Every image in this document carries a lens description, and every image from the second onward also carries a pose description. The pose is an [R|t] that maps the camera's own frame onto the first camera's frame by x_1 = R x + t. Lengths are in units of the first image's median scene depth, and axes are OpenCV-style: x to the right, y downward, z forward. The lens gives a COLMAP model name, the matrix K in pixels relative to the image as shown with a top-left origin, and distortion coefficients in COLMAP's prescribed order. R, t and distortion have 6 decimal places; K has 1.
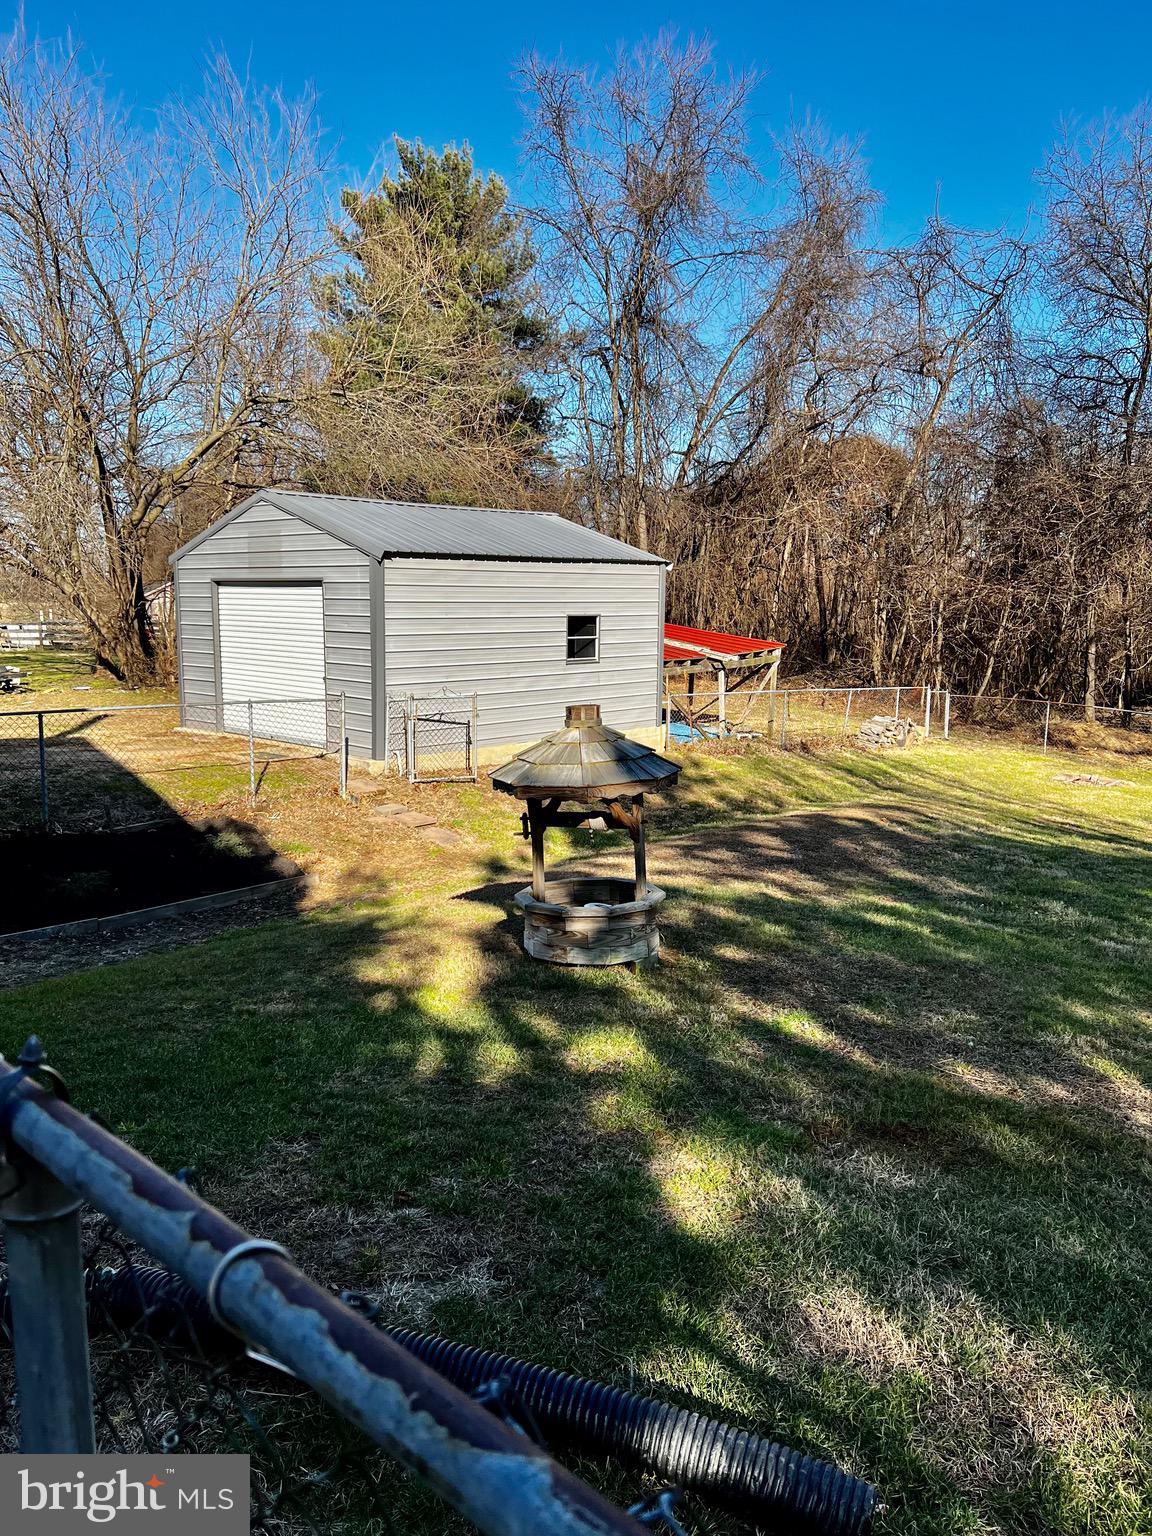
lens RADIAL K [[1126.0, 0, 576.0], [0, 1126.0, 768.0], [0, 0, 1]] dist [0.000028, -0.003410]
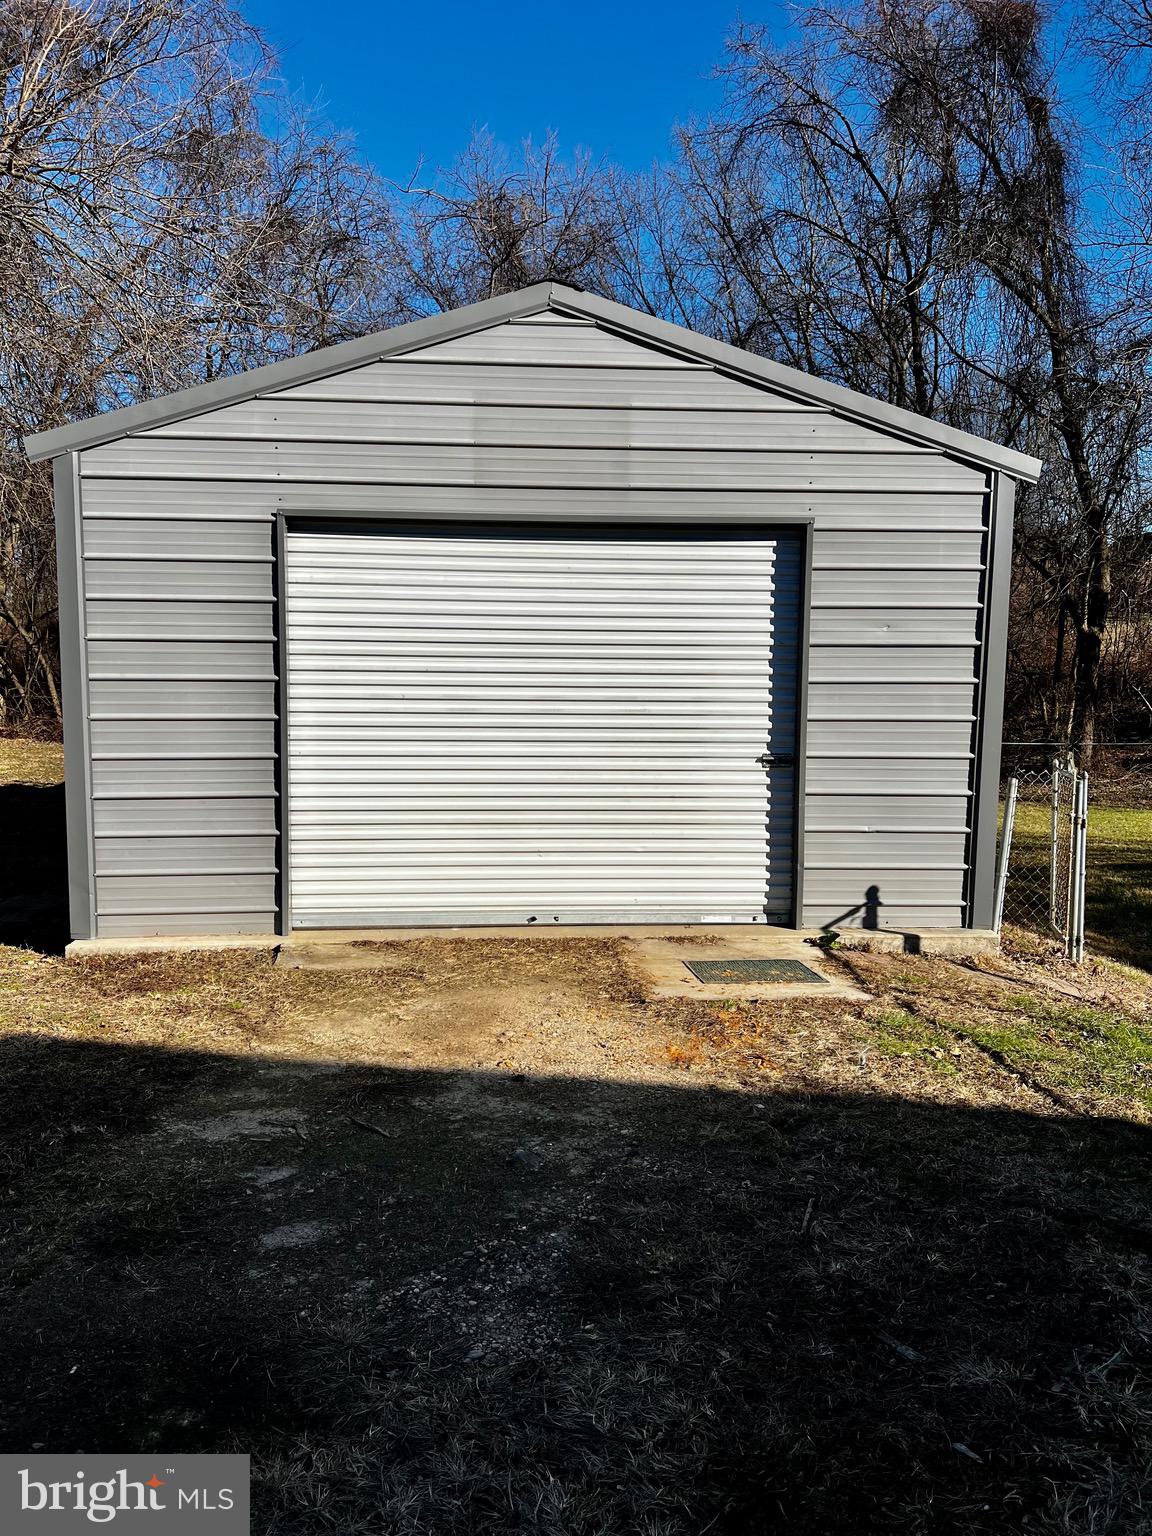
lens RADIAL K [[1126.0, 0, 576.0], [0, 1126.0, 768.0], [0, 0, 1]] dist [0.000028, -0.003410]
pose [[0.673709, -0.071821, 0.735499, -0.270442], [0.108505, 0.994093, -0.002316, -0.038275], [-0.730988, 0.081365, 0.677522, 0.354854]]
